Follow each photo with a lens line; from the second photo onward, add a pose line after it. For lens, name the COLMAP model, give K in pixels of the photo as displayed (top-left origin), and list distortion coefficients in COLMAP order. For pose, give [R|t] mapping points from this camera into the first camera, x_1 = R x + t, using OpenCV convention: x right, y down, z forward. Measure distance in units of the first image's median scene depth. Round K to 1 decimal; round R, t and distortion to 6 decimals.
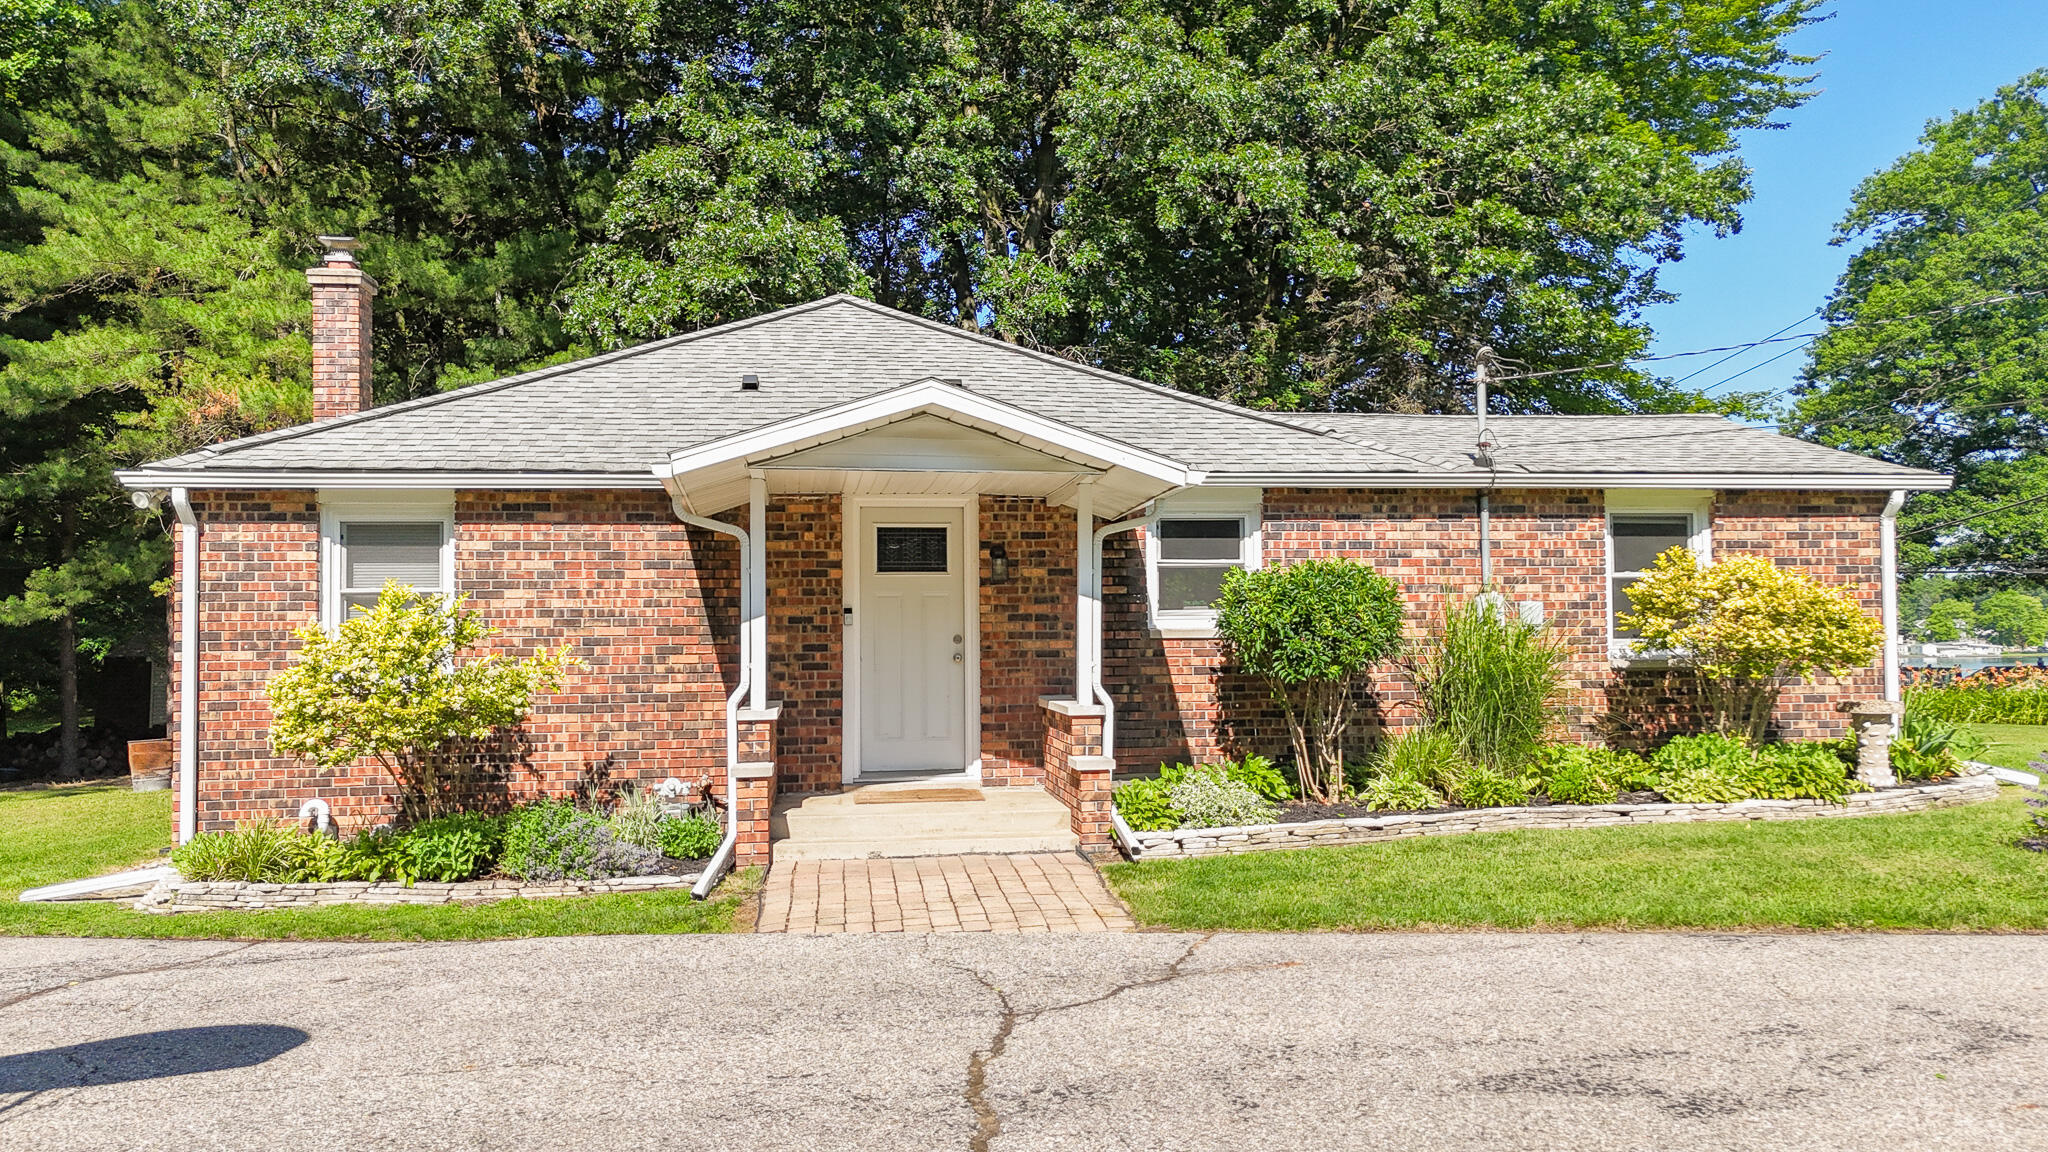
lens RADIAL K [[1448.2, 0, 1026.3], [0, 1448.2, 565.7], [0, 0, 1]] dist [0.039056, -0.017593]
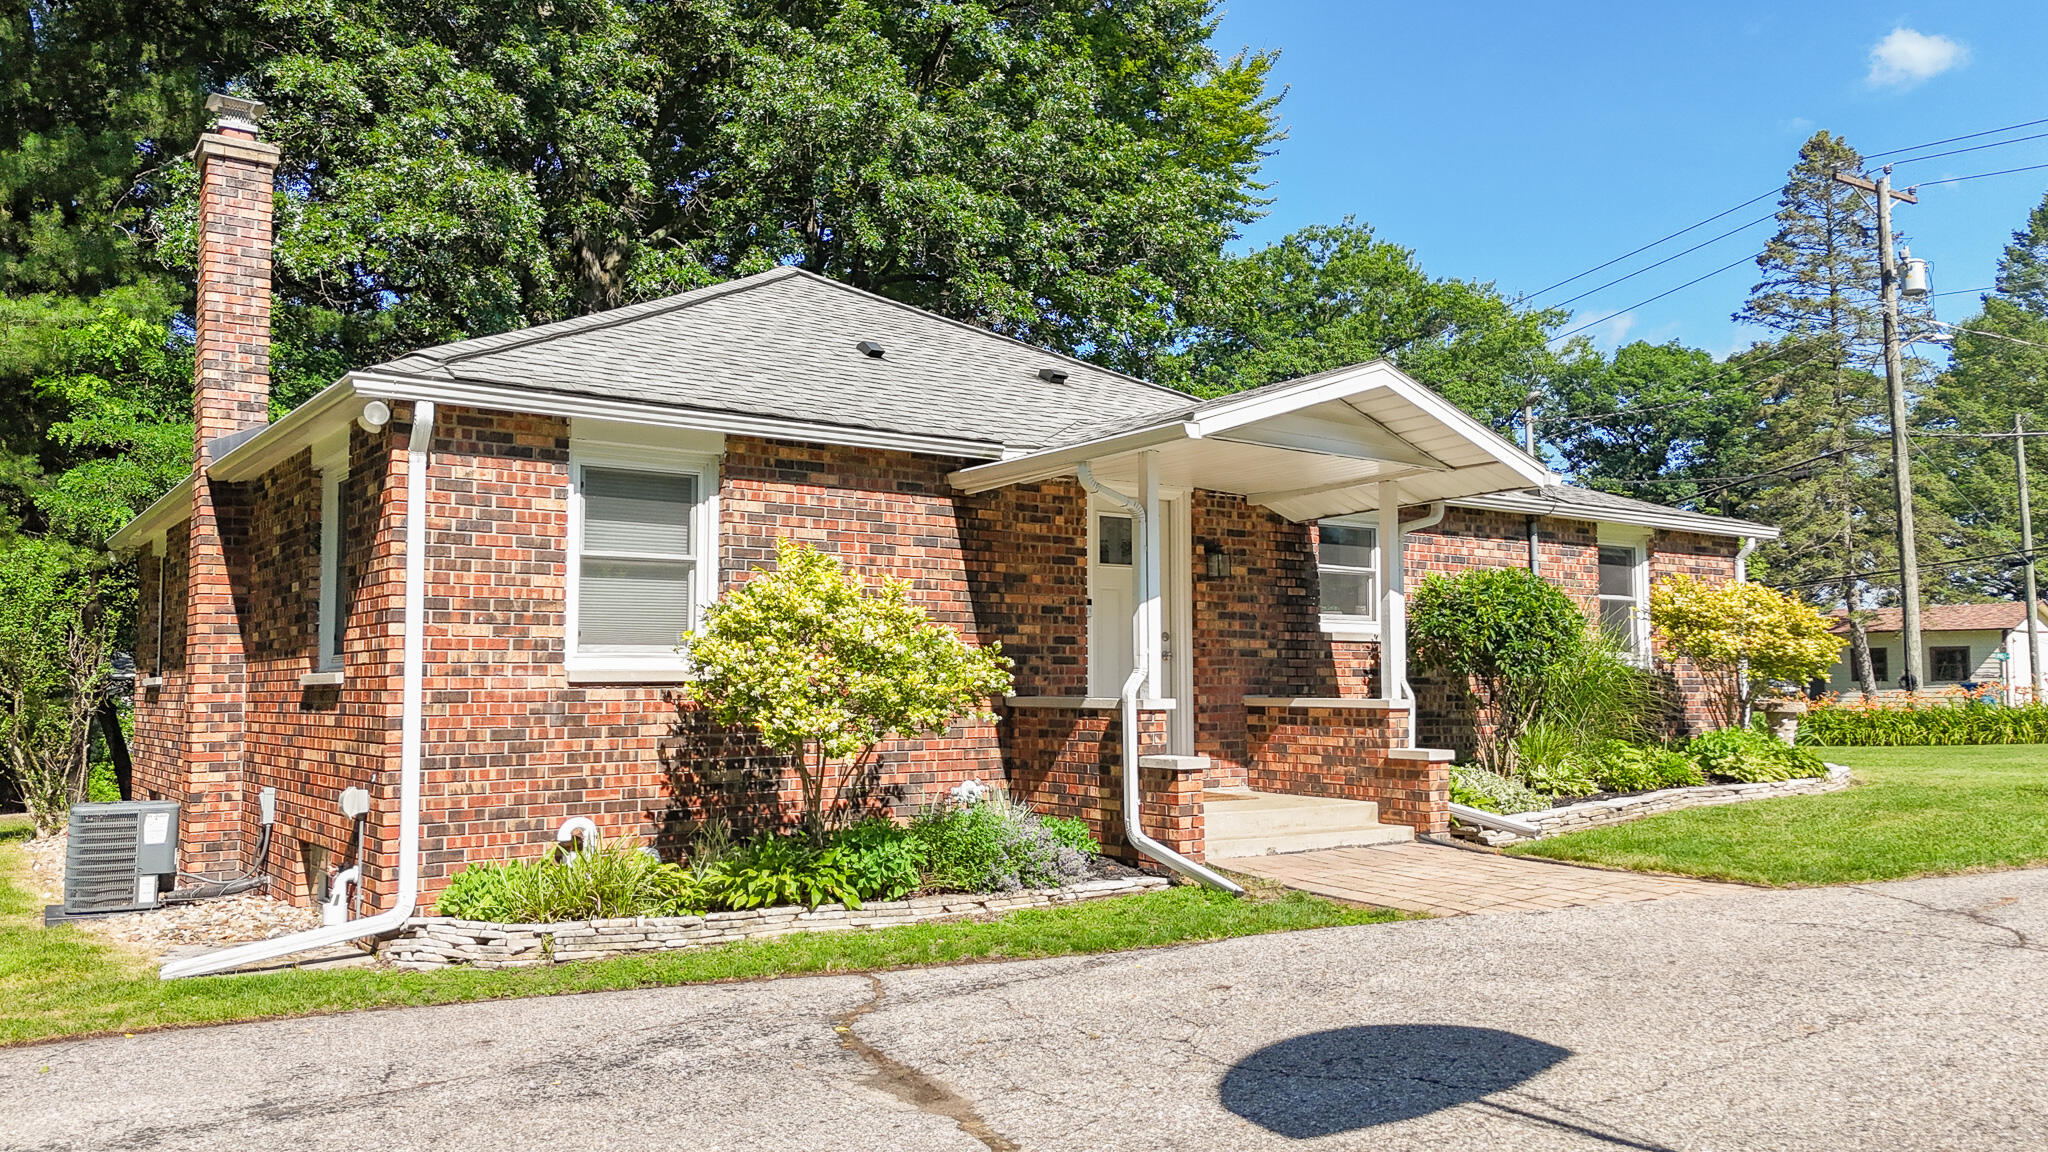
lens RADIAL K [[1448.2, 0, 1018.5], [0, 1448.2, 582.6], [0, 0, 1]] dist [0.039056, -0.017593]
pose [[0.889478, 0.040364, 0.455192, -0.604175], [-0.031216, 0.999132, -0.027600, 0.046710], [-0.455911, 0.010340, 0.889965, 0.191232]]
